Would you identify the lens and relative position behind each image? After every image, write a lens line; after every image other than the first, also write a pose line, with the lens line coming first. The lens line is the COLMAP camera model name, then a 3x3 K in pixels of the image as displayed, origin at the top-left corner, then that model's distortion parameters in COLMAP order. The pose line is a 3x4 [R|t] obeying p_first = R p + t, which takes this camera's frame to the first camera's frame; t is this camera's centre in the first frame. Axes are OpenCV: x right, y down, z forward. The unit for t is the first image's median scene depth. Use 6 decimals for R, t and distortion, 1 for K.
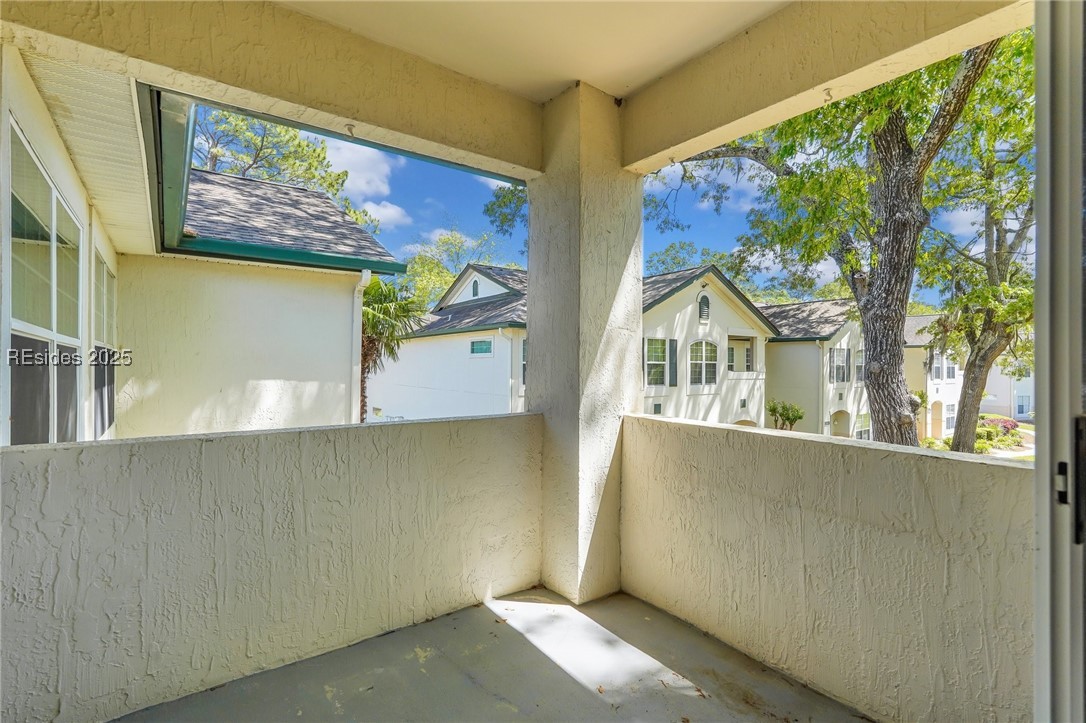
lens RADIAL K [[497.4, 0, 543.0], [0, 497.4, 361.5], [0, 0, 1]] dist [-0.008499, 0.001763]
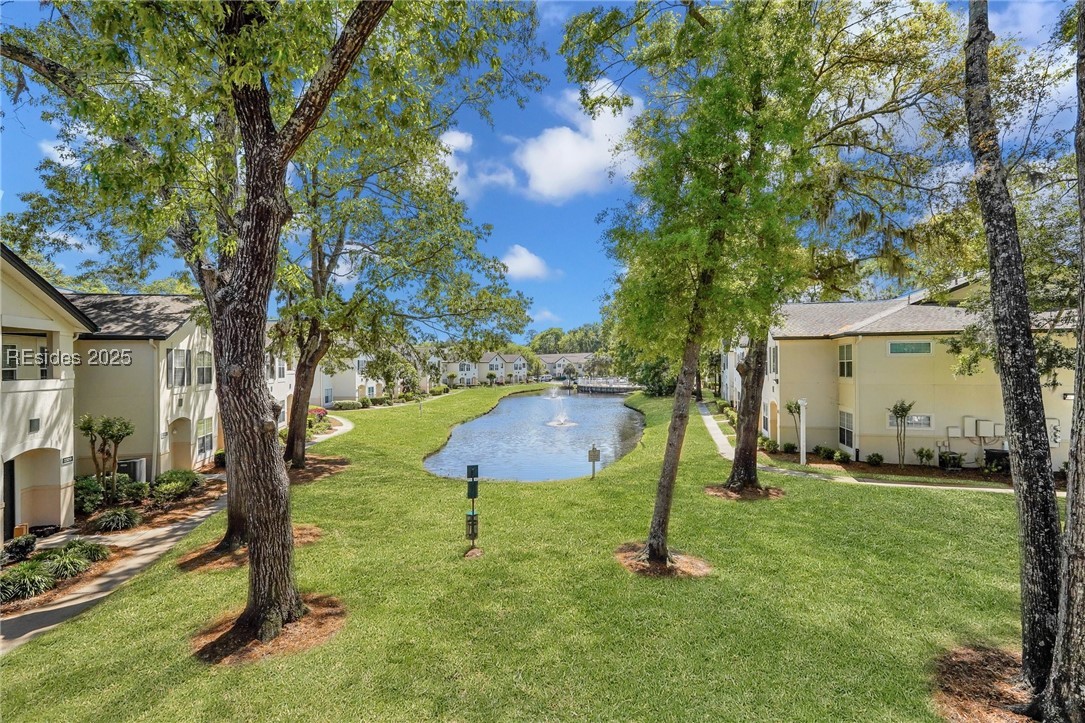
lens RADIAL K [[495.4, 0, 542.5], [0, 495.4, 361.5], [0, 0, 1]] dist [-0.014010, 0.011170]
pose [[0.380803, -0.004600, 0.924645, 0.079767], [0.007999, 0.999967, 0.001680, -0.001403], [-0.924621, 0.006757, 0.380828, 0.179198]]
